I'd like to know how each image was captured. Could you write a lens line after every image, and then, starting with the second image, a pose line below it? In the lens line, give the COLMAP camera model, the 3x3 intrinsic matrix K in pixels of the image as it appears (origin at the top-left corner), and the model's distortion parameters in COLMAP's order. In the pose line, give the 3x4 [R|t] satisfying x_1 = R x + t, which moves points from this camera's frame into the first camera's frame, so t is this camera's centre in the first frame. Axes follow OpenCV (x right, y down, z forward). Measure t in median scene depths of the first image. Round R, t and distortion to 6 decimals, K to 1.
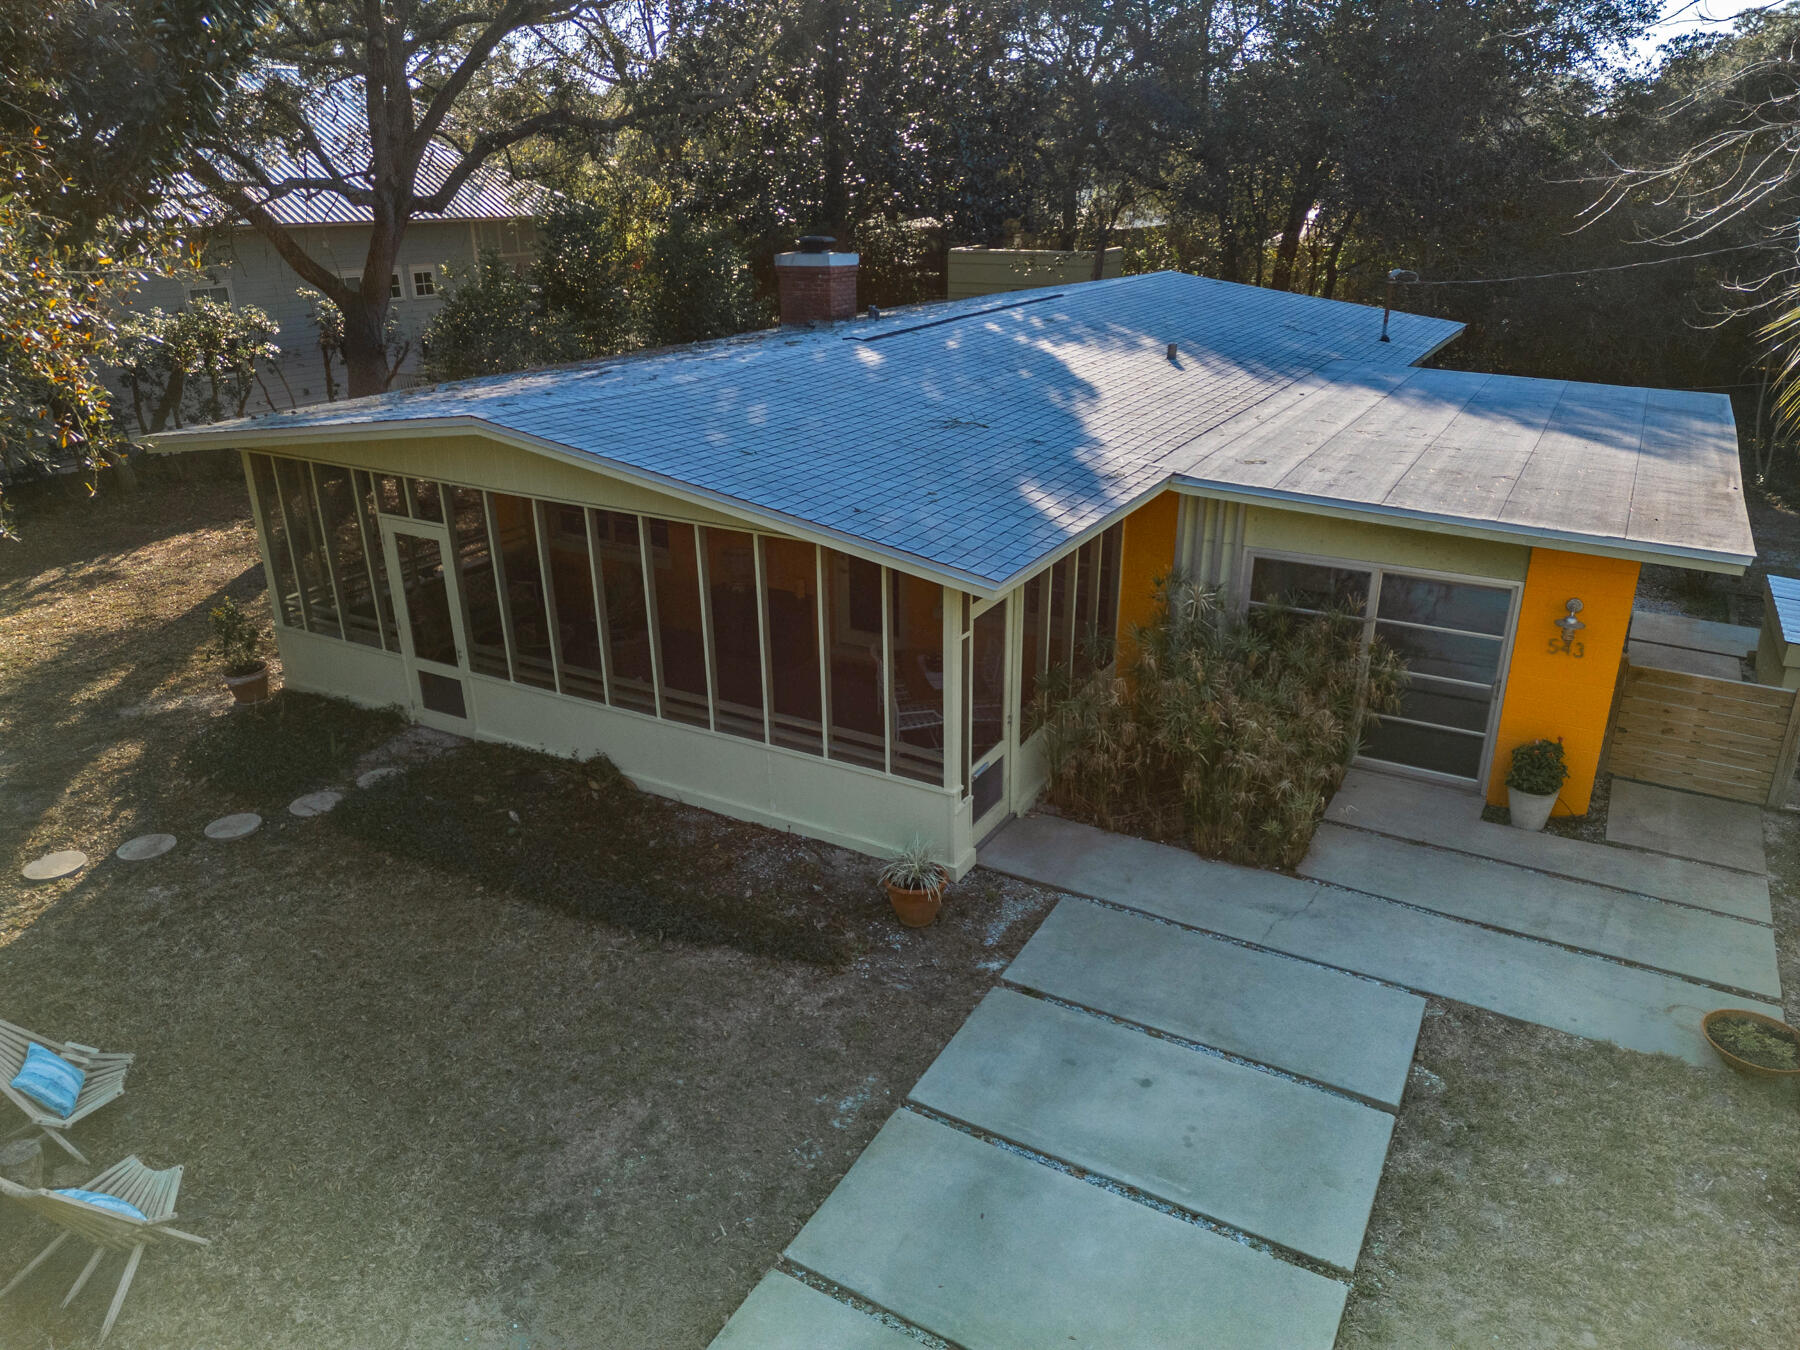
lens RADIAL K [[1205.3, 0, 872.3], [0, 1205.3, 674.6], [0, 0, 1]] dist [0.061598, -0.064896]
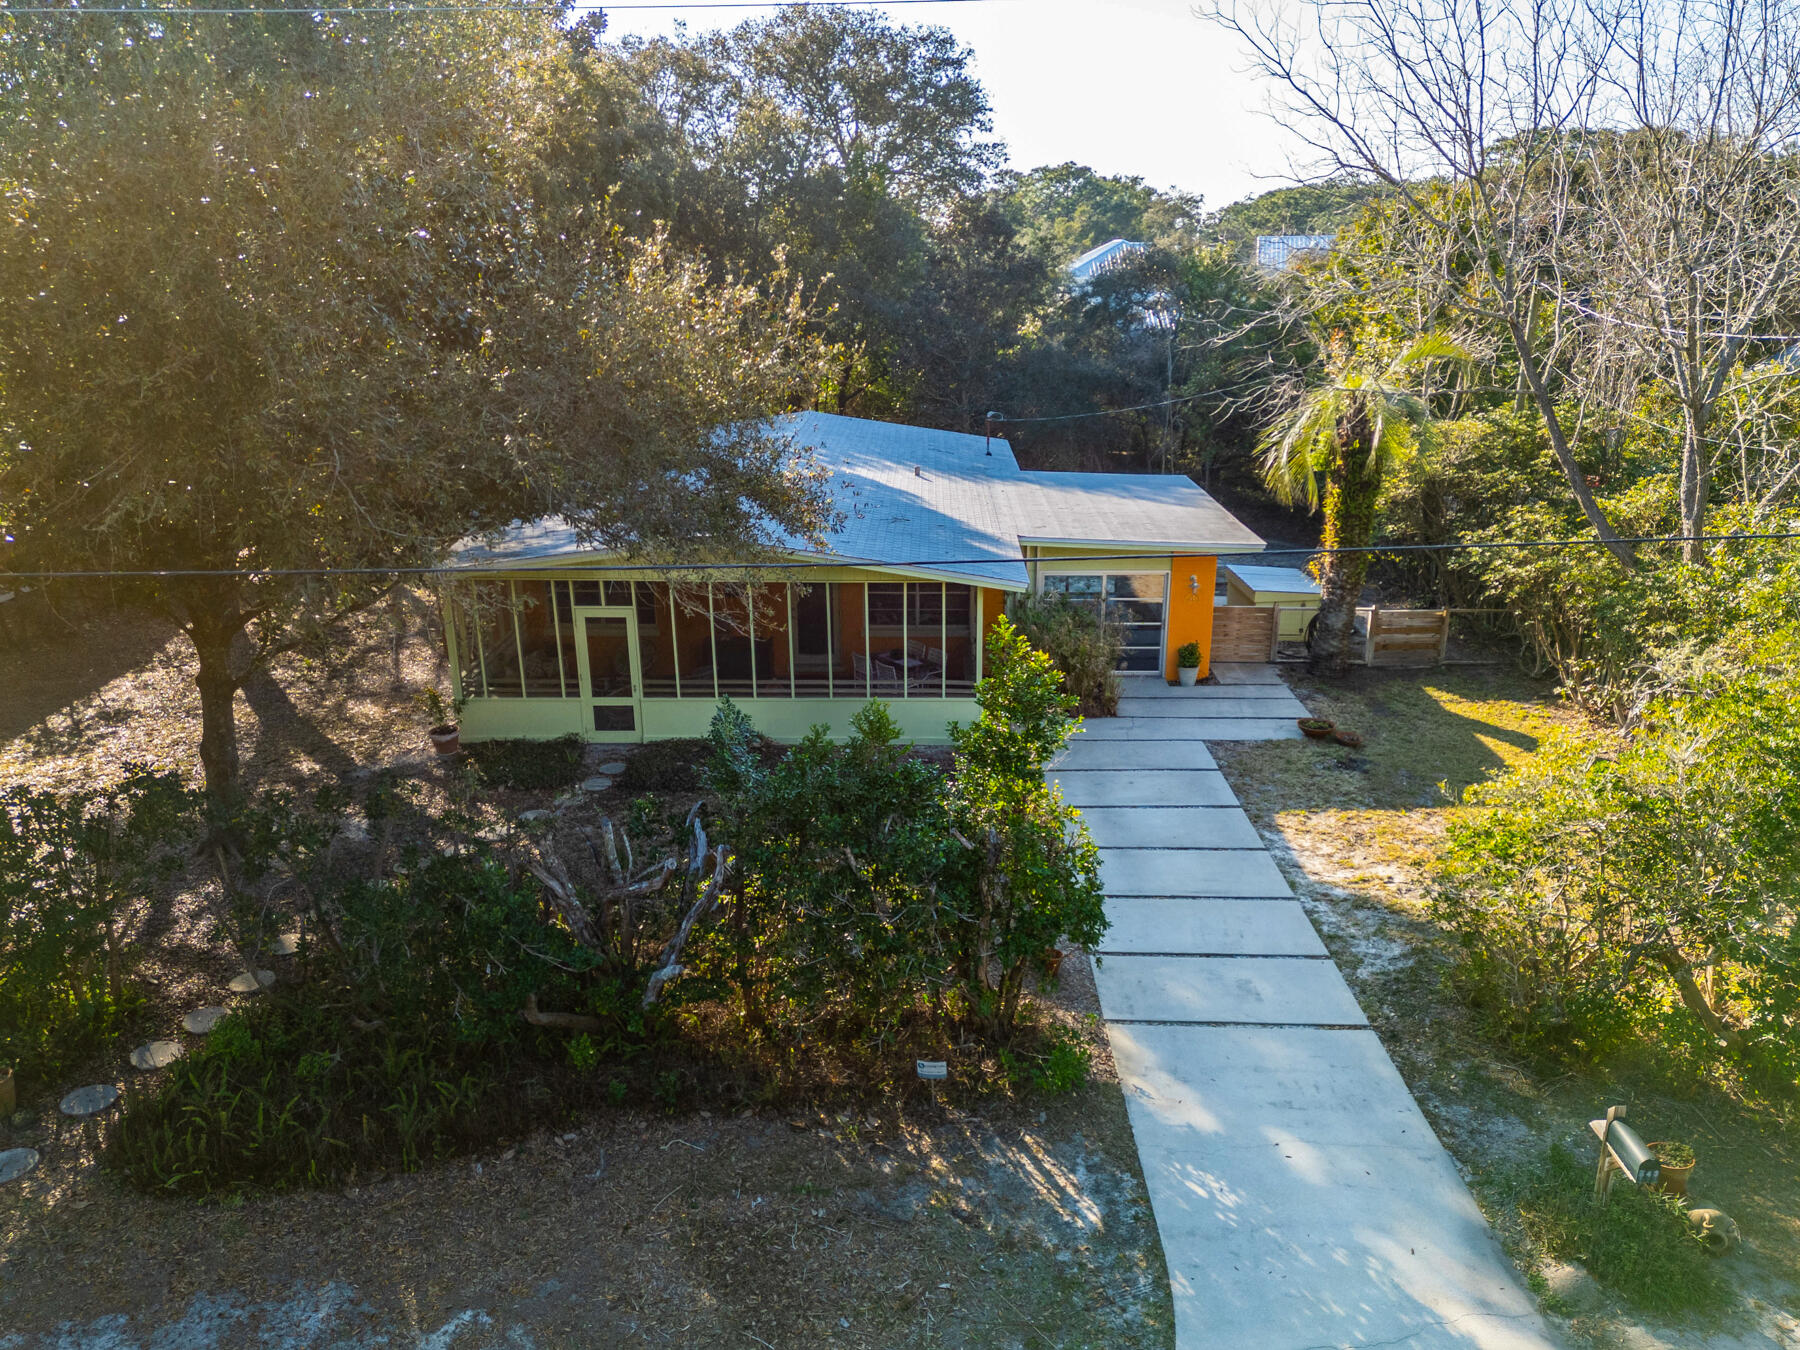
lens RADIAL K [[1205.3, 0, 872.3], [0, 1205.3, 674.6], [0, 0, 1]] dist [0.061598, -0.064896]
pose [[0.886181, -0.138039, 0.442298, -0.800193], [0.172019, 0.984382, -0.037435, 0.082913], [-0.430223, 0.109258, 0.896086, -0.591723]]
